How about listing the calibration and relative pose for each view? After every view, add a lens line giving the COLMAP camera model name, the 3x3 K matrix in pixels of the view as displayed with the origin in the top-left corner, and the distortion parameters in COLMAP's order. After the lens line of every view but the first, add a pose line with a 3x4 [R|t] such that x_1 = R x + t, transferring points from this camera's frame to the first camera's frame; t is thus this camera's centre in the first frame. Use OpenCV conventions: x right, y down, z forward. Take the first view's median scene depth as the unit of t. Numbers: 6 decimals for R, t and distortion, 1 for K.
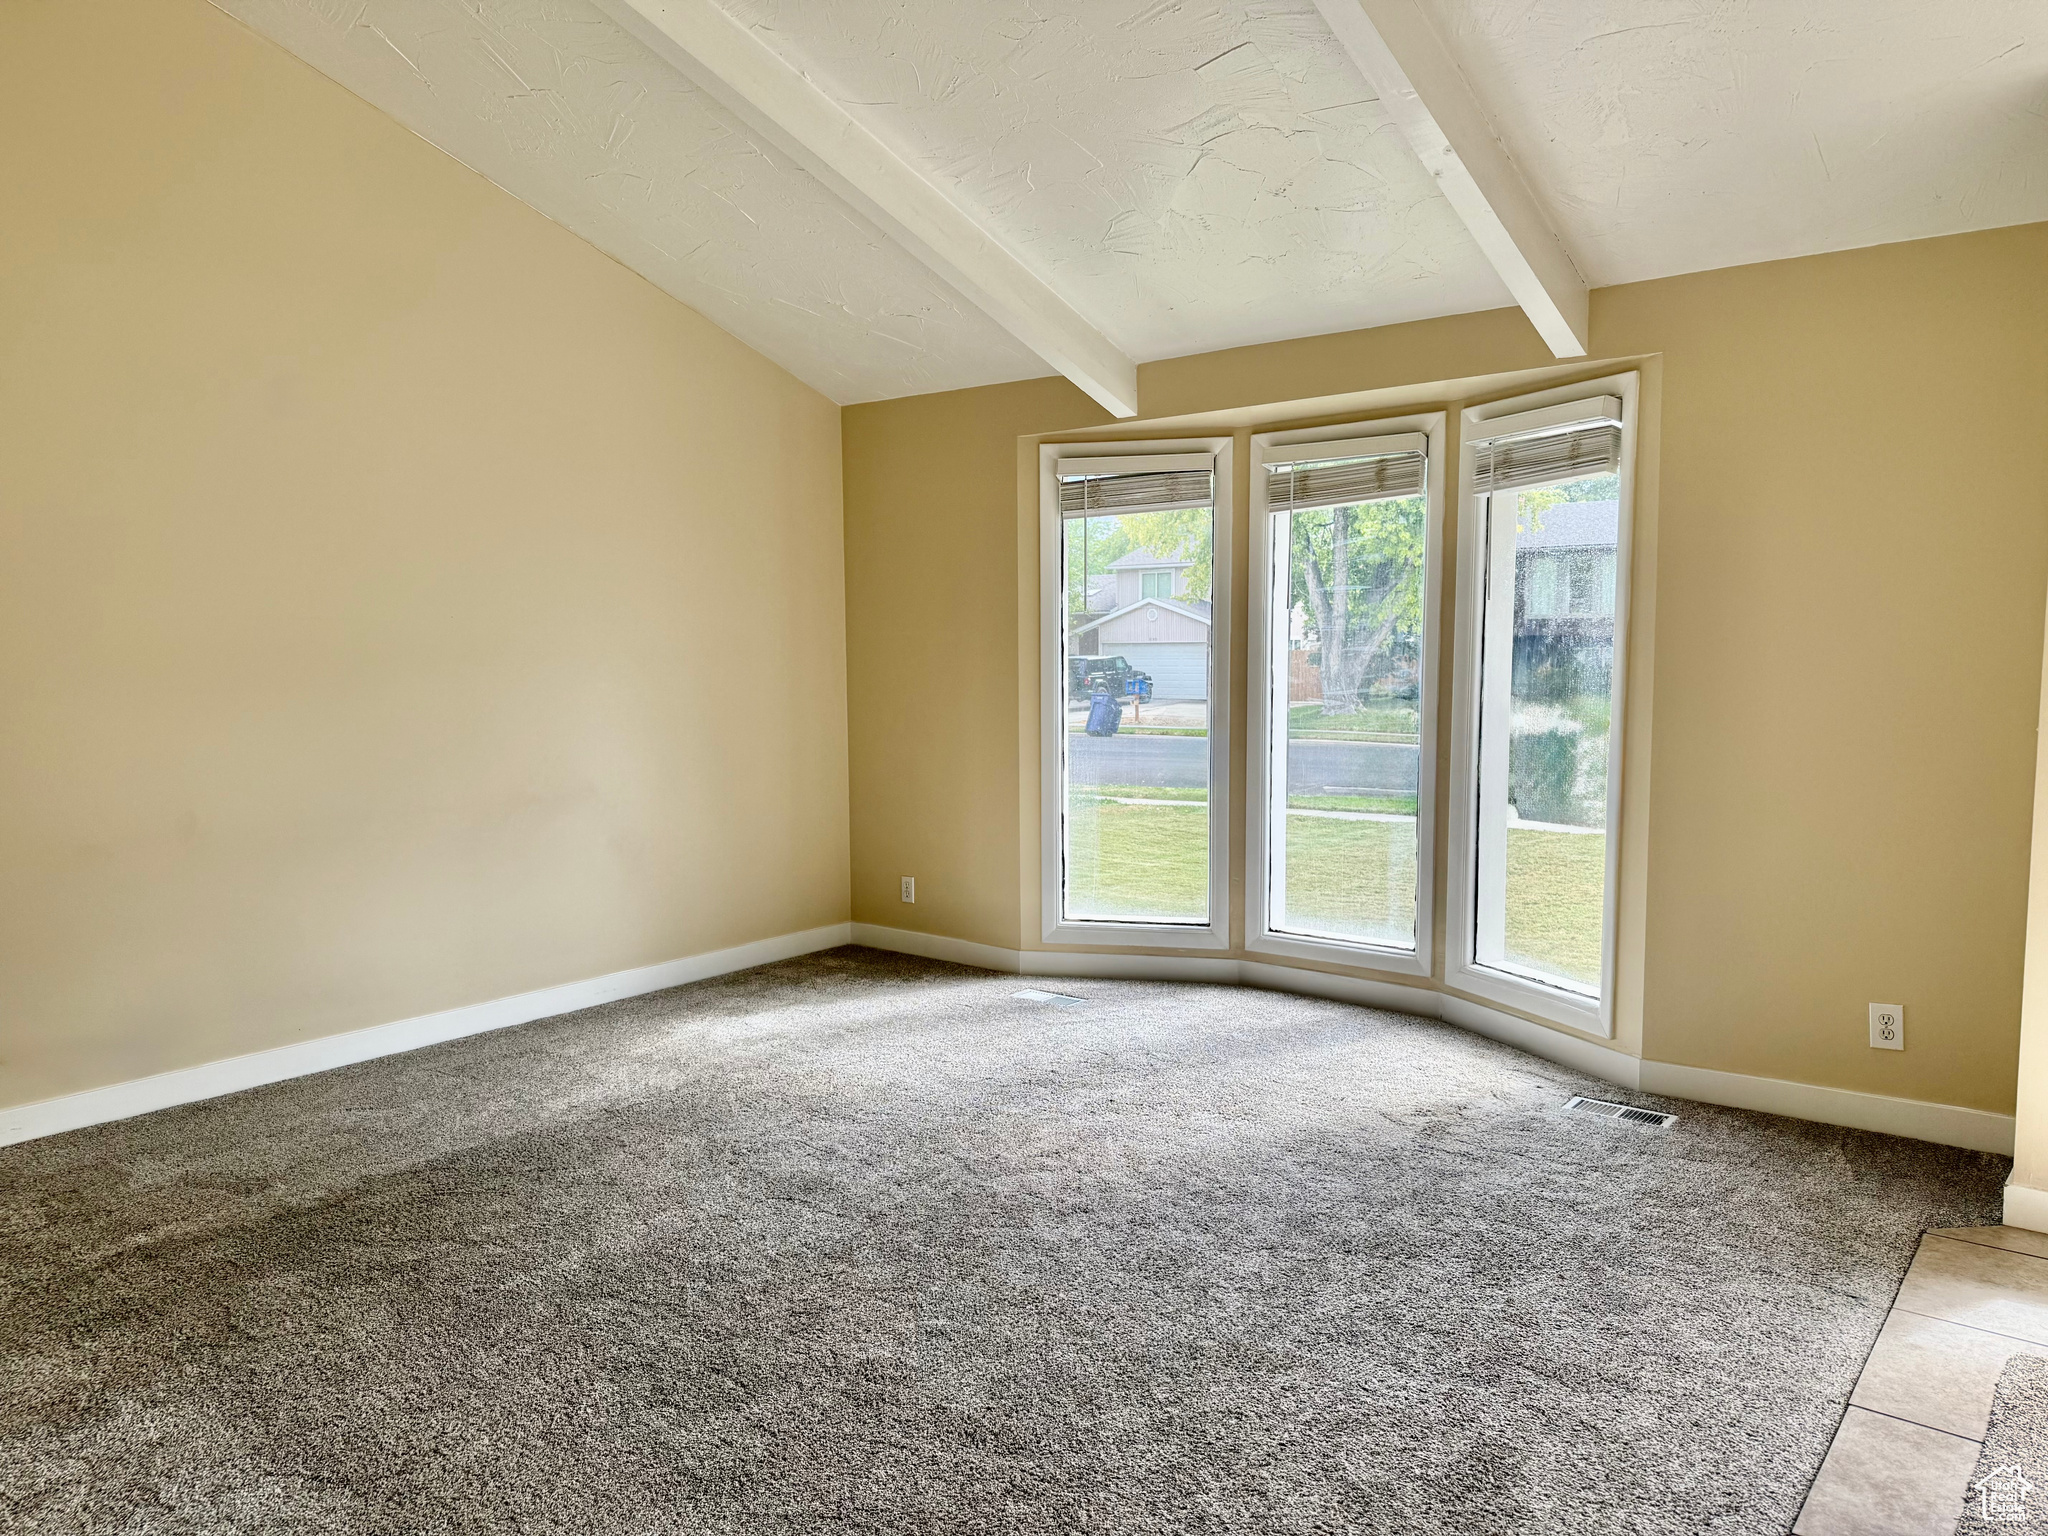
lens RADIAL K [[1439.1, 0, 1025.0], [0, 1439.1, 769.1], [0, 0, 1]] dist [0.104410, -0.120362]
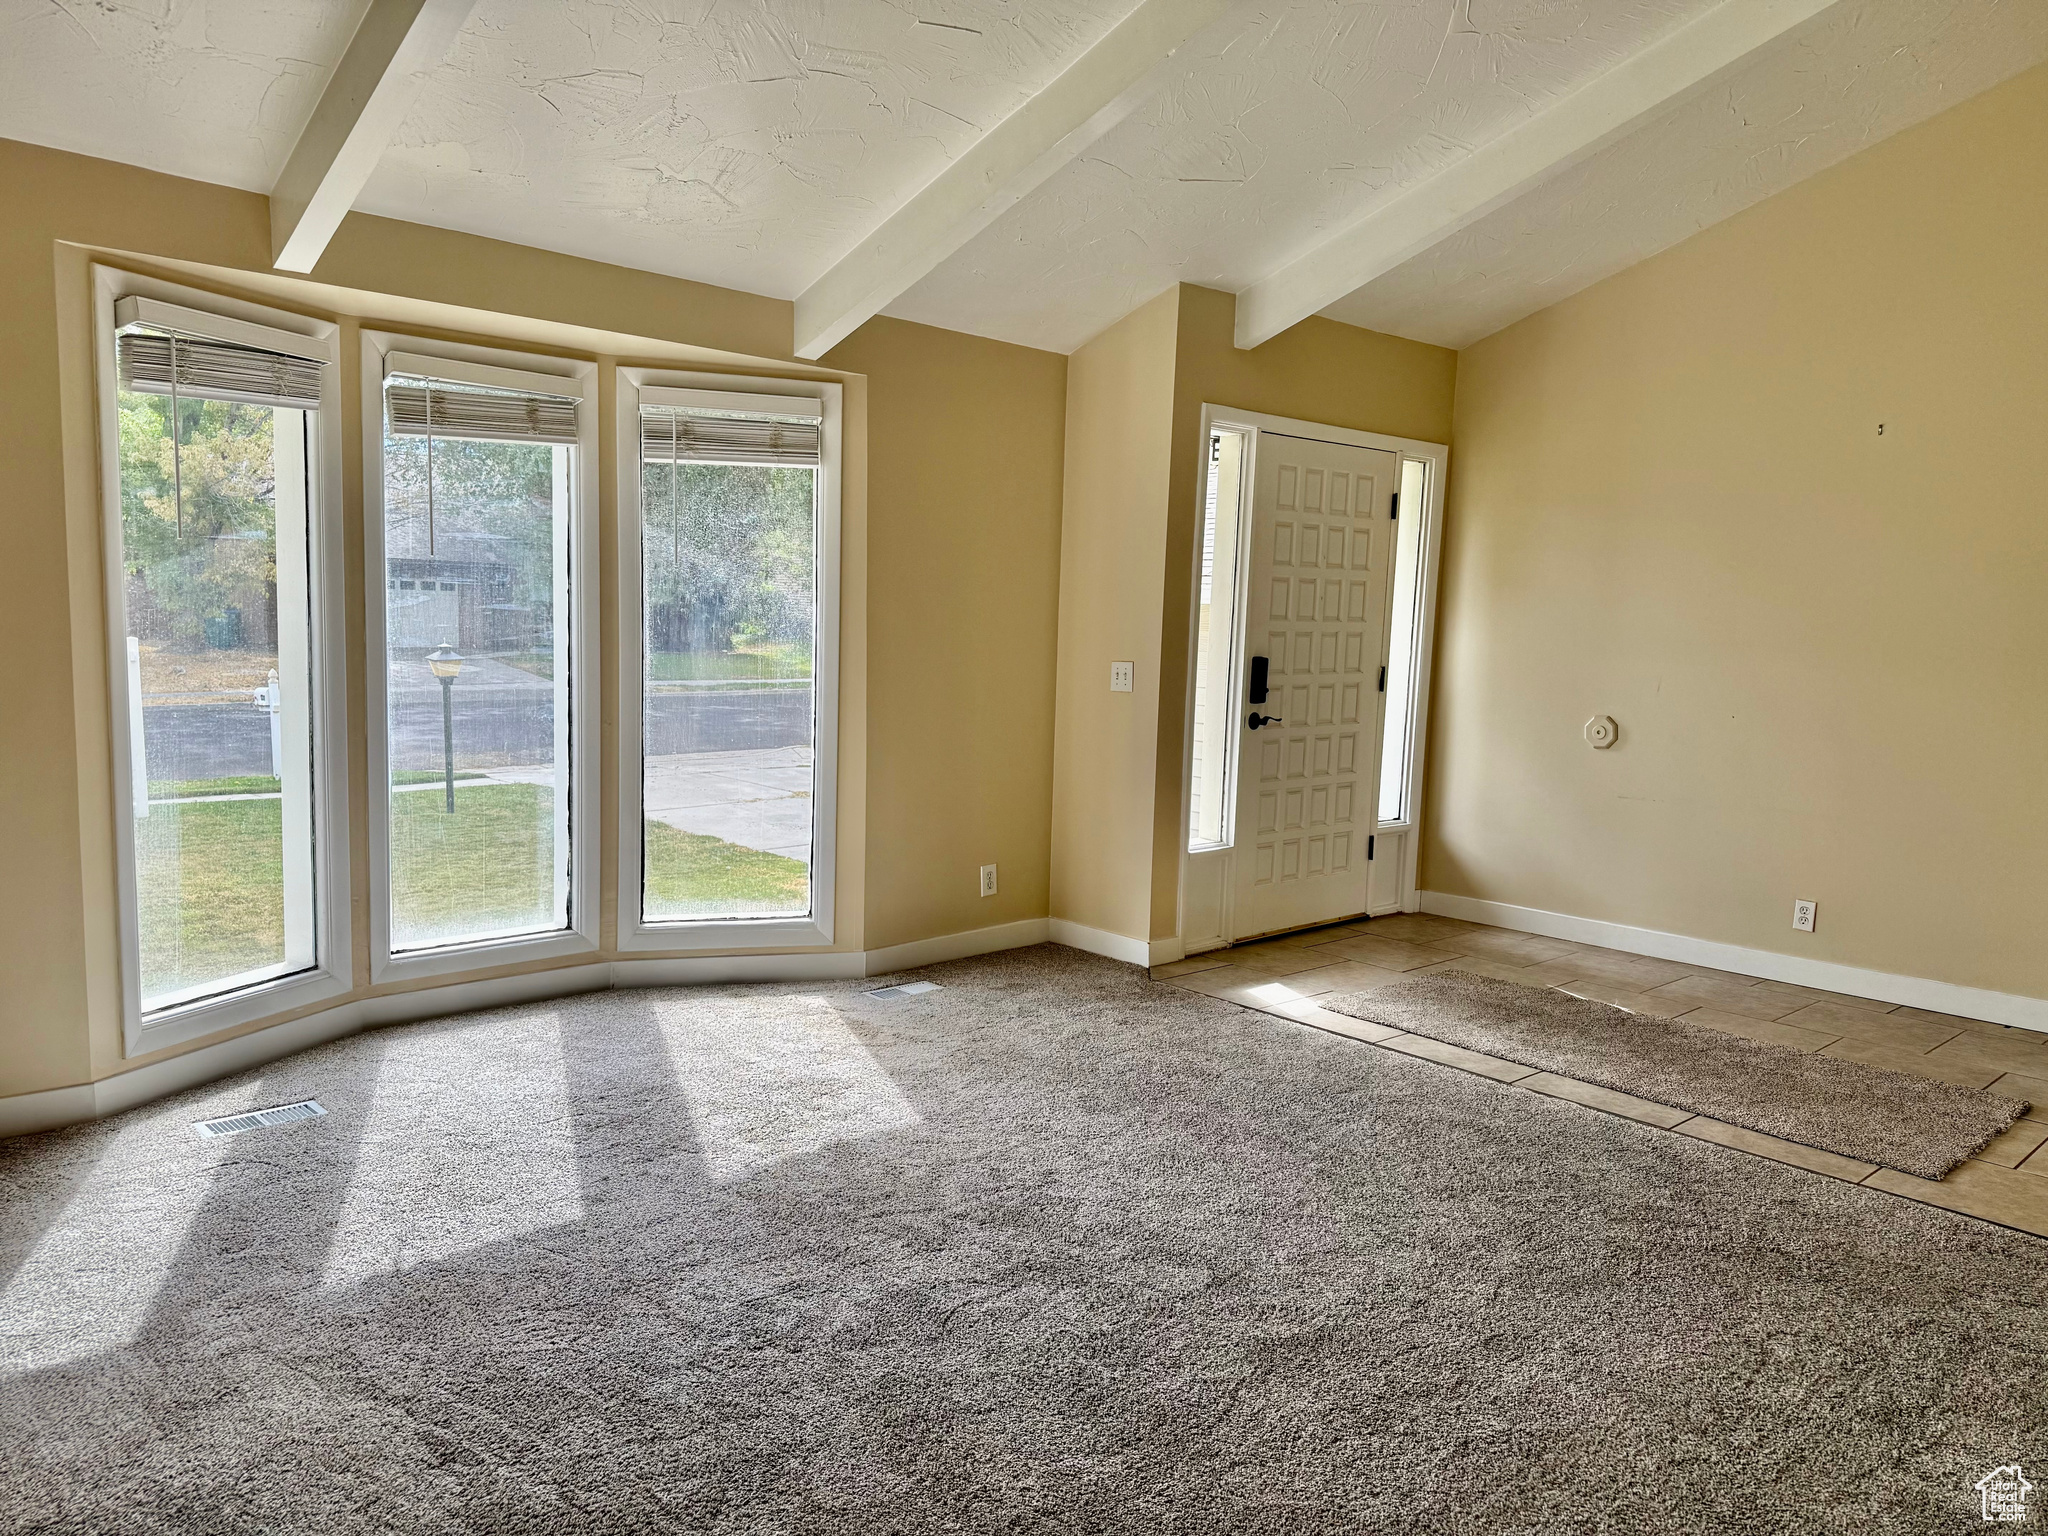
lens RADIAL K [[1439.1, 0, 1030.9], [0, 1439.1, 768.0], [0, 0, 1]] dist [0.104410, -0.120362]
pose [[0.145071, -0.095008, 0.984849, -0.631768], [0.056551, 0.994548, 0.087614, -0.046777], [-0.987804, 0.042984, 0.149653, 0.571428]]
